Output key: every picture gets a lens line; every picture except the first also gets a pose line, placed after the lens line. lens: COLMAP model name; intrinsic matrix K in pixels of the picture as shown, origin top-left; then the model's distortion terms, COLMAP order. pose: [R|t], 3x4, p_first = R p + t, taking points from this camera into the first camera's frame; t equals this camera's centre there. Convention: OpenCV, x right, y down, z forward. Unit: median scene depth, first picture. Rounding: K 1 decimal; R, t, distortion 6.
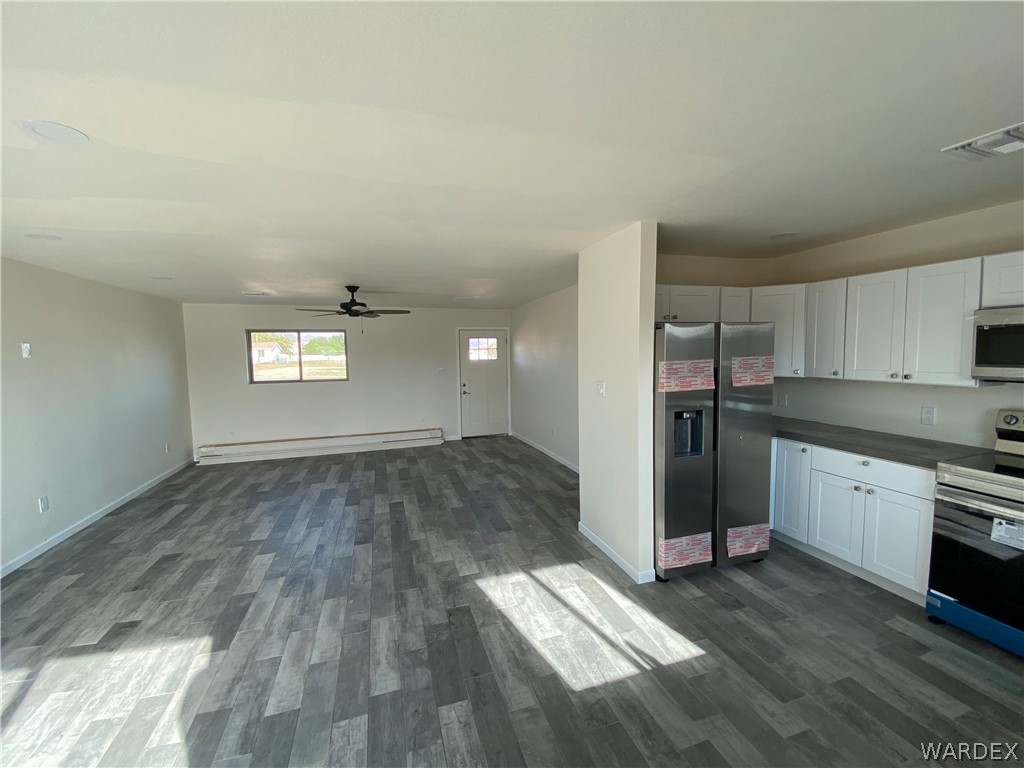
lens RADIAL K [[420.4, 0, 511.0], [0, 420.4, 382.9], [0, 0, 1]] dist [0.017999, -0.019743]
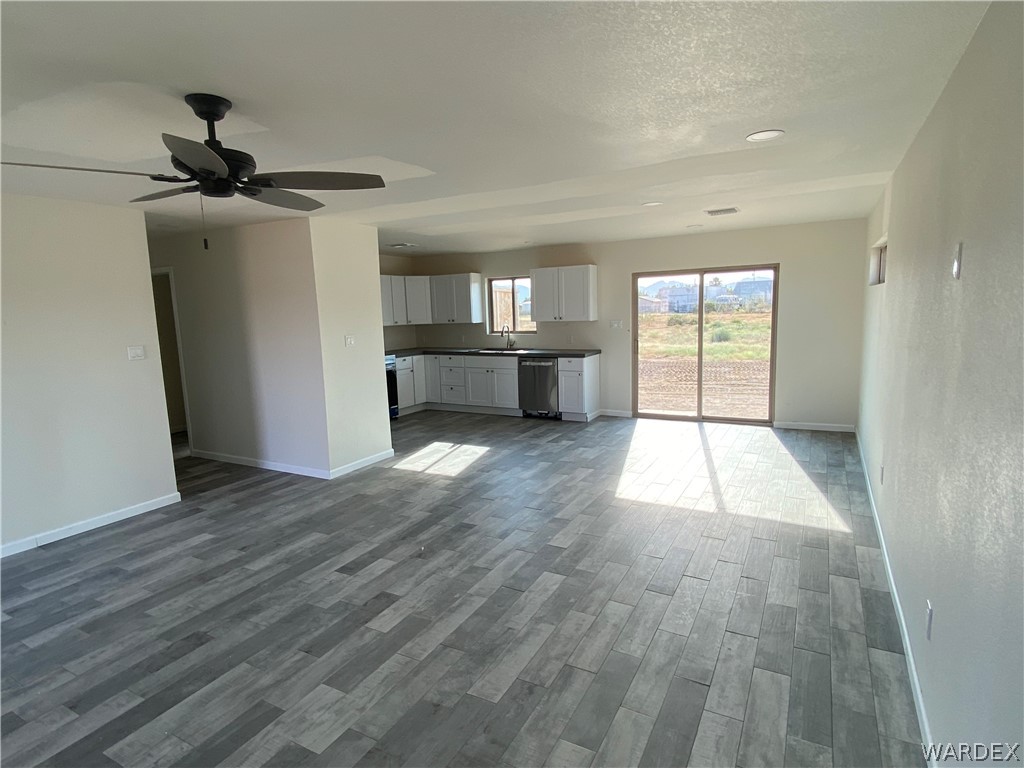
lens RADIAL K [[553.3, 0, 511.4], [0, 553.3, 382.7], [0, 0, 1]] dist [0.057548, -0.056018]
pose [[-0.690379, -0.058378, 0.721089, -1.182863], [0.099985, 0.979474, 0.175023, -0.094811], [-0.716505, 0.192930, -0.670372, 1.595260]]
